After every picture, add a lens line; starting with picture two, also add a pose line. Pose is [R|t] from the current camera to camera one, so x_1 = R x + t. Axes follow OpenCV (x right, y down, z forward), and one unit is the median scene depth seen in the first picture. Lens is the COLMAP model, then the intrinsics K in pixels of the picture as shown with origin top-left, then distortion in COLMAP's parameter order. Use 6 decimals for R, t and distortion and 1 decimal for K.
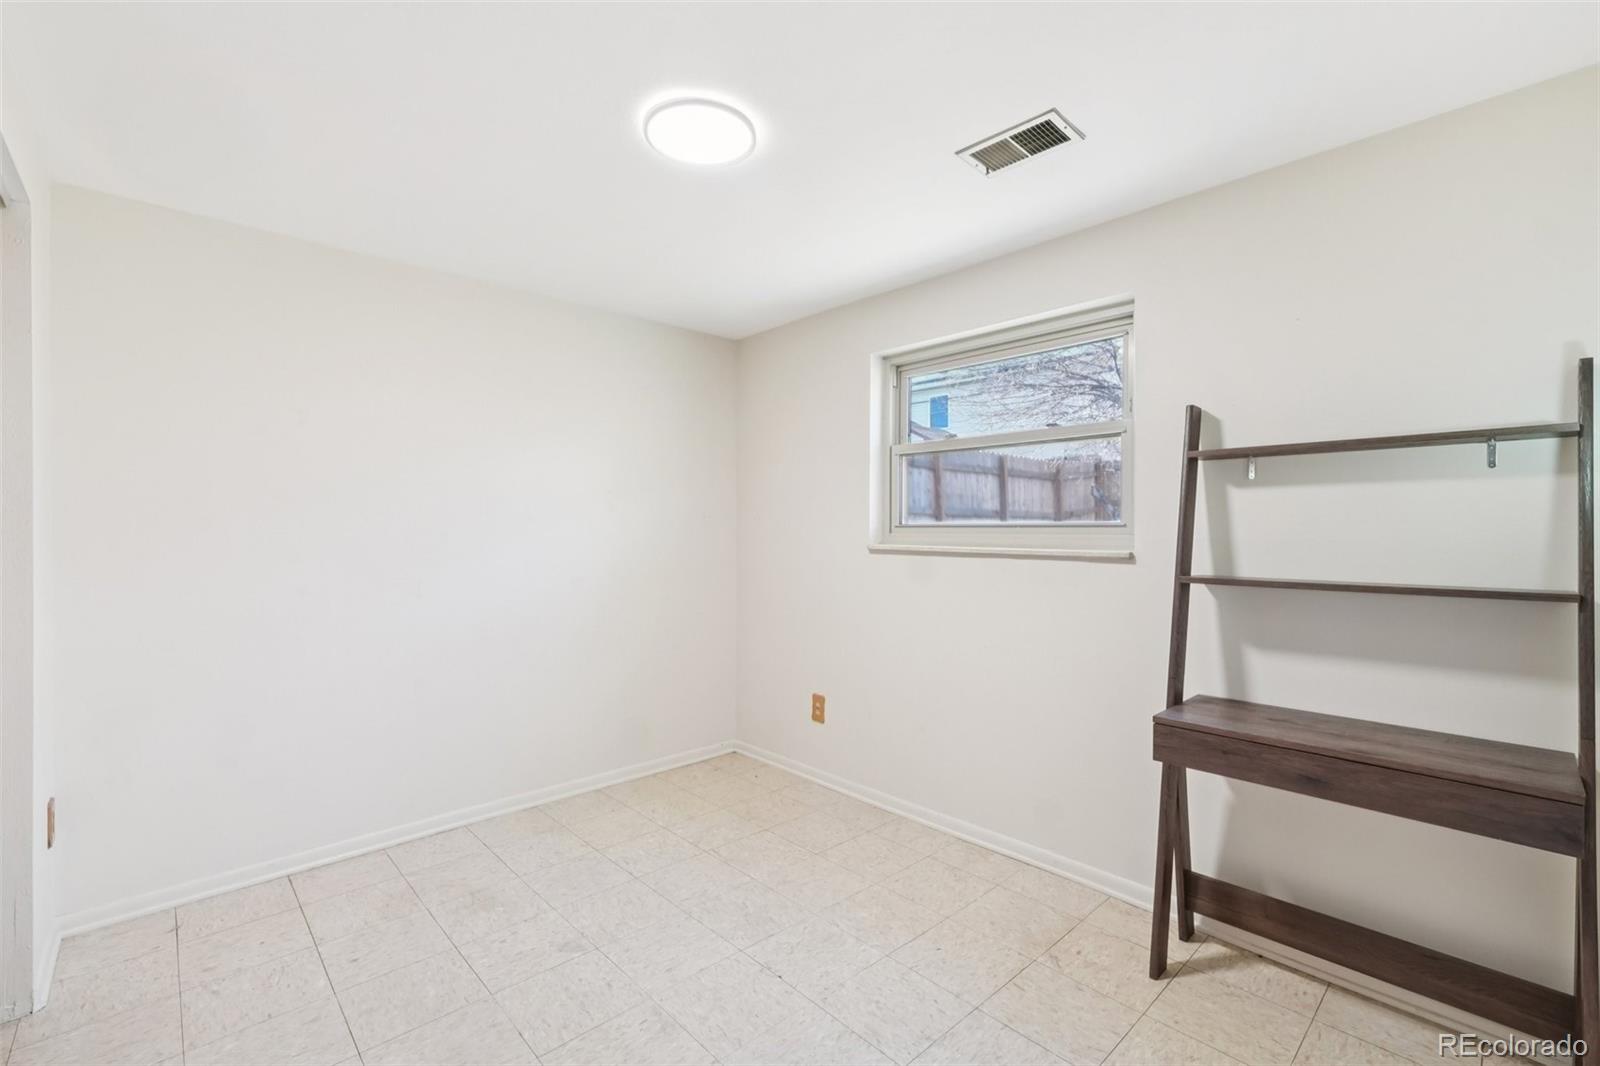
lens RADIAL K [[691.5, 0, 789.4], [0, 691.5, 534.4], [0, 0, 1]] dist [-0.001306, 0.000223]
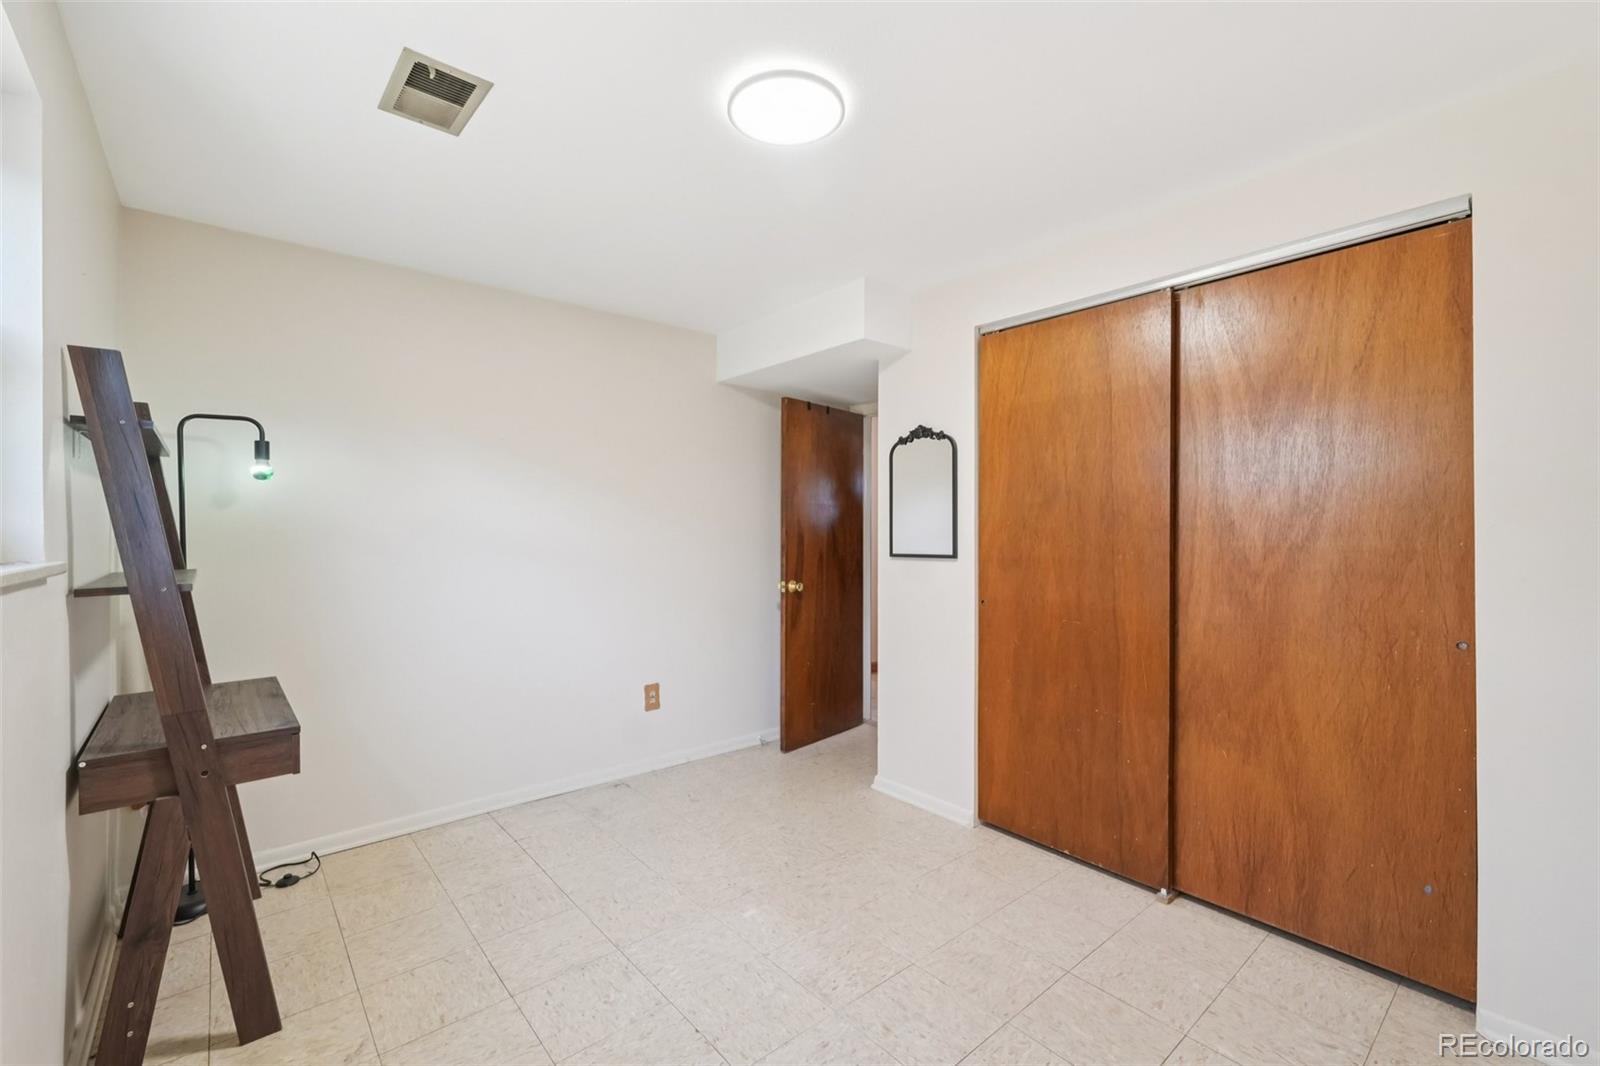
lens RADIAL K [[685.4, 0, 793.9], [0, 685.4, 530.2], [0, 0, 1]] dist [0.000276, 0.000283]
pose [[-0.999500, -0.002660, 0.031498, -0.138880], [-0.002523, 0.999987, 0.004409, -0.004044], [-0.031509, 0.004327, -0.999494, 1.595769]]
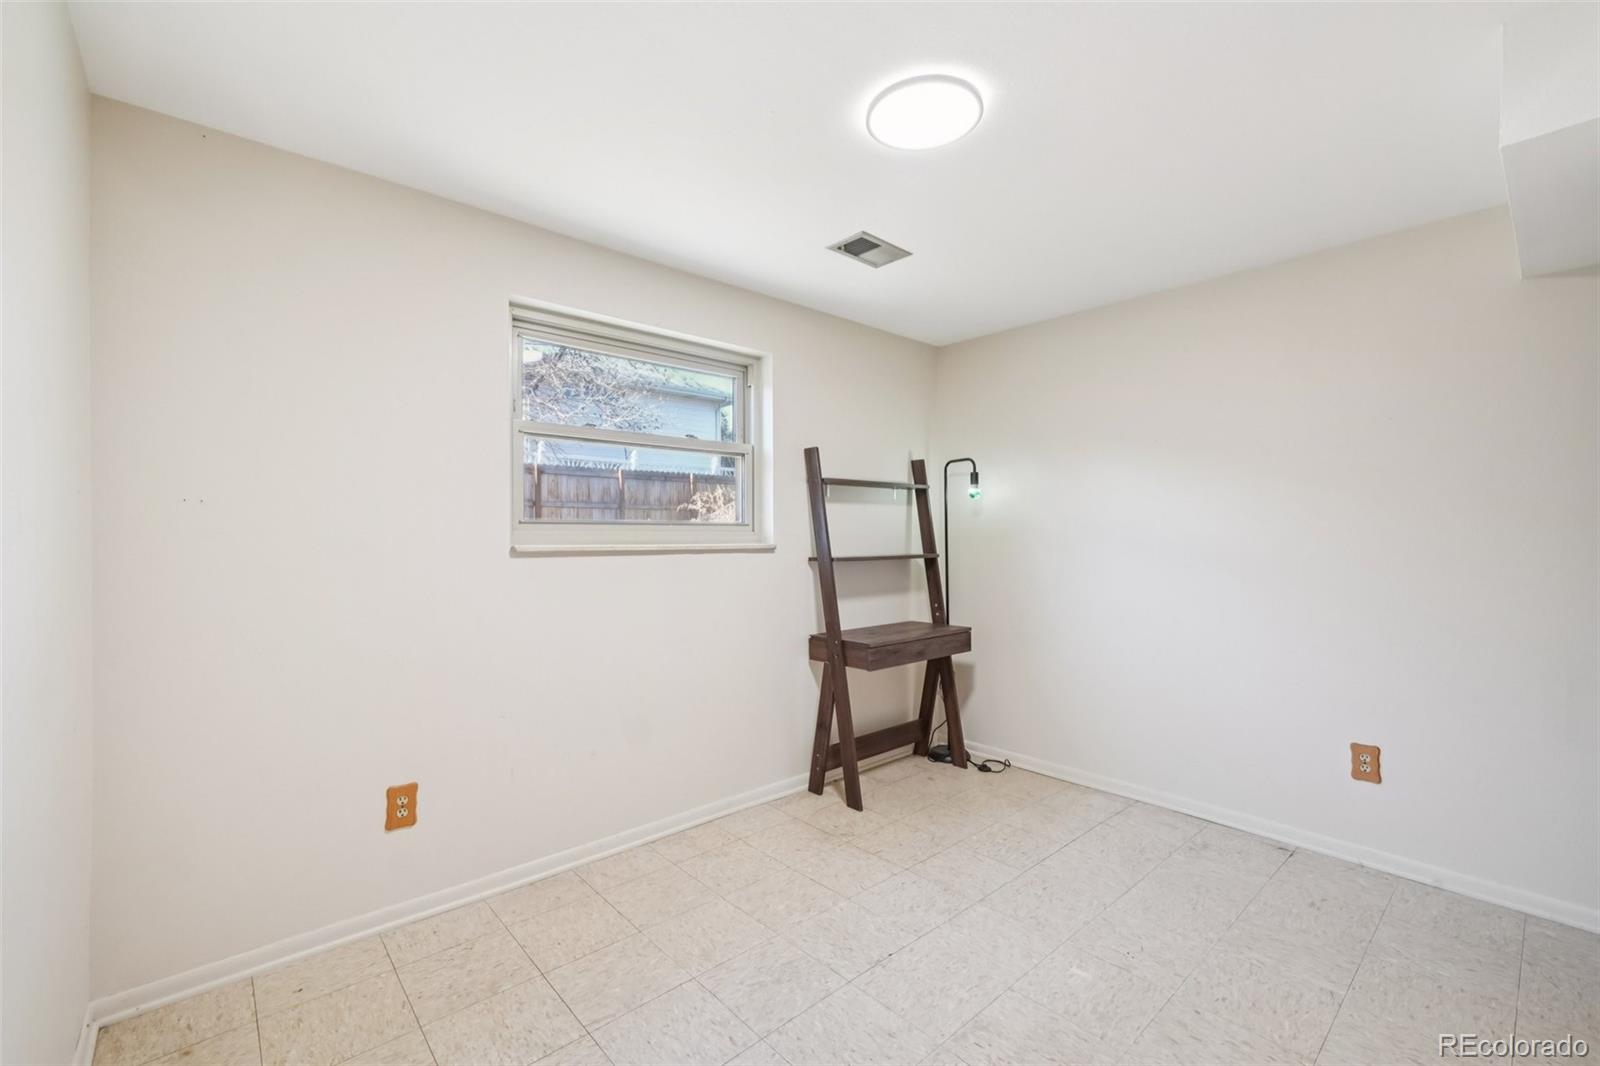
lens RADIAL K [[685.3, 0, 807.1], [0, 685.3, 534.4], [0, 0, 1]] dist [0.001165, 0.000318]
pose [[0.008655, -0.006479, 0.999942, -0.891627], [0.004484, 0.999969, 0.006440, -0.001179], [-0.999952, 0.004428, 0.008684, 0.950436]]
